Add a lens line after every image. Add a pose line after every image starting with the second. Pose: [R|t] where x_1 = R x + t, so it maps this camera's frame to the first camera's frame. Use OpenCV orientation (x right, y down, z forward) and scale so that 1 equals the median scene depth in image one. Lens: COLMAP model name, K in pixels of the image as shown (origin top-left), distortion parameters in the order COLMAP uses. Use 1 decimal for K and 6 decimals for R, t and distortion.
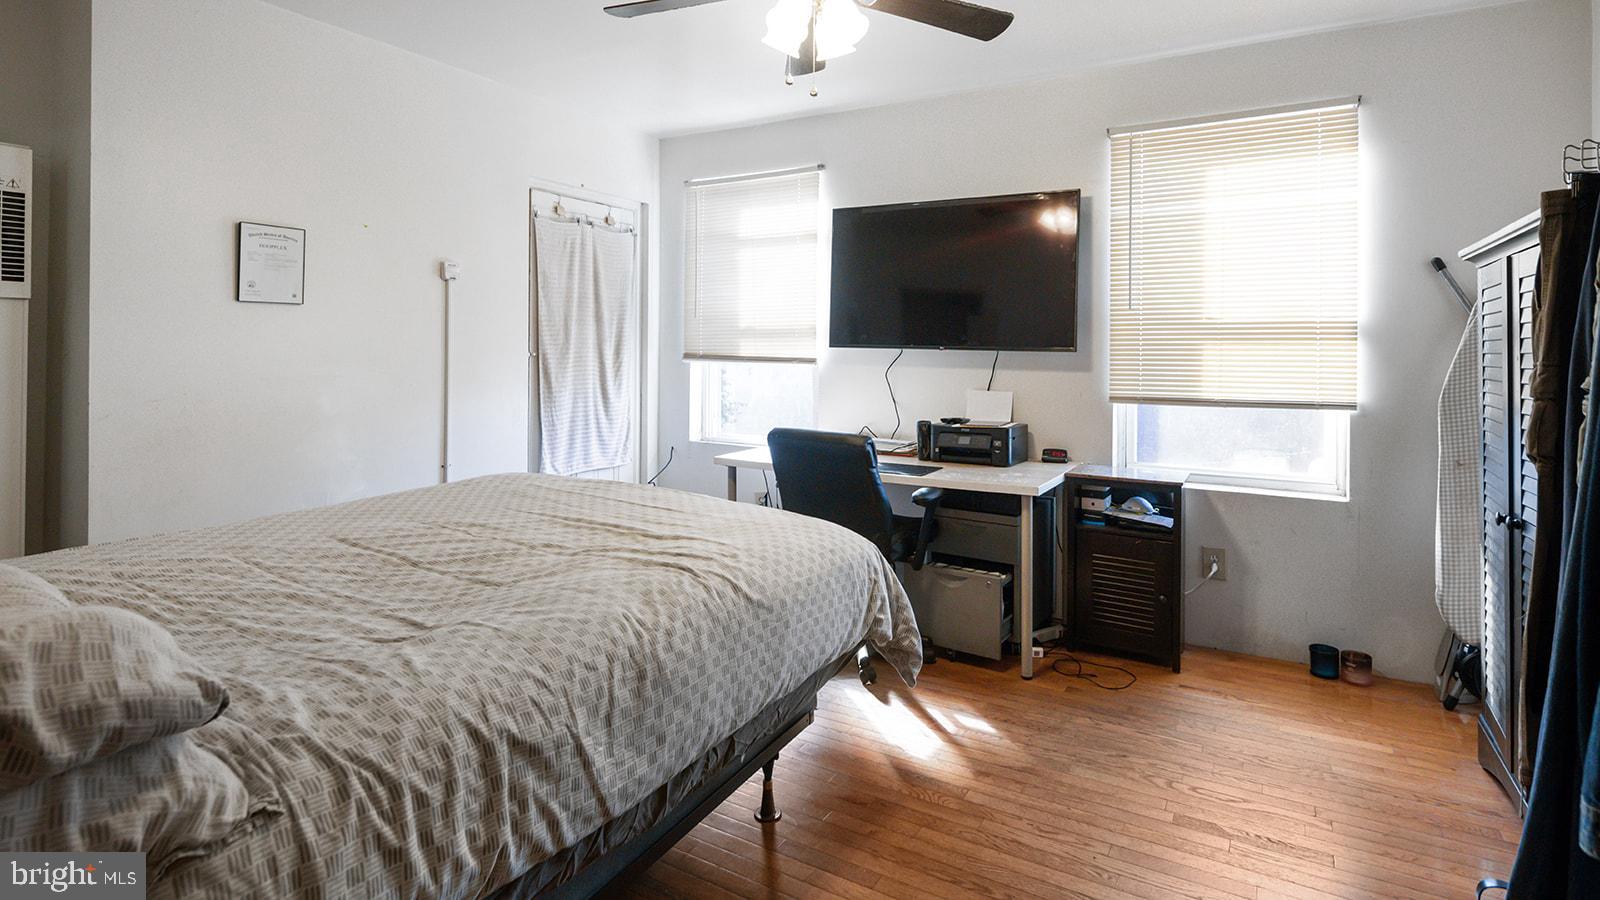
lens RADIAL K [[791.5, 0, 805.8], [0, 791.5, 449.0], [0, 0, 1]] dist [0.019784, -0.000096]
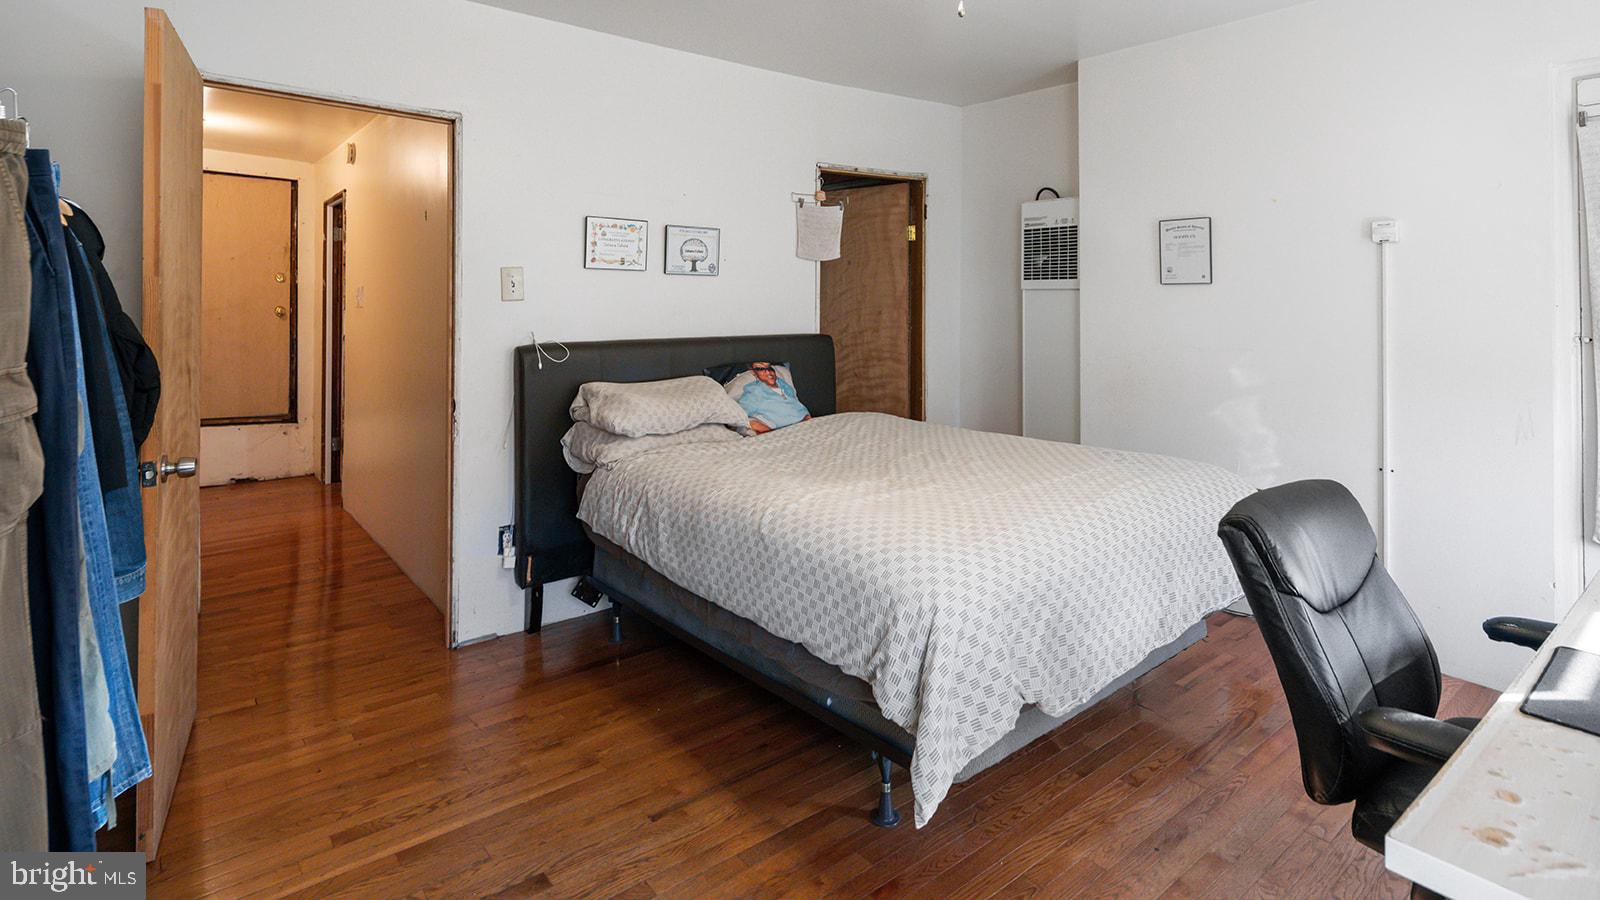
lens RADIAL K [[791.5, 0, 805.8], [0, 791.5, 449.0], [0, 0, 1]] dist [0.019784, -0.000096]
pose [[-0.336607, 0.172786, -0.925657, 0.656507], [-0.128423, 0.965412, 0.226907, -0.144017], [0.932847, 0.195254, -0.302774, 0.888682]]
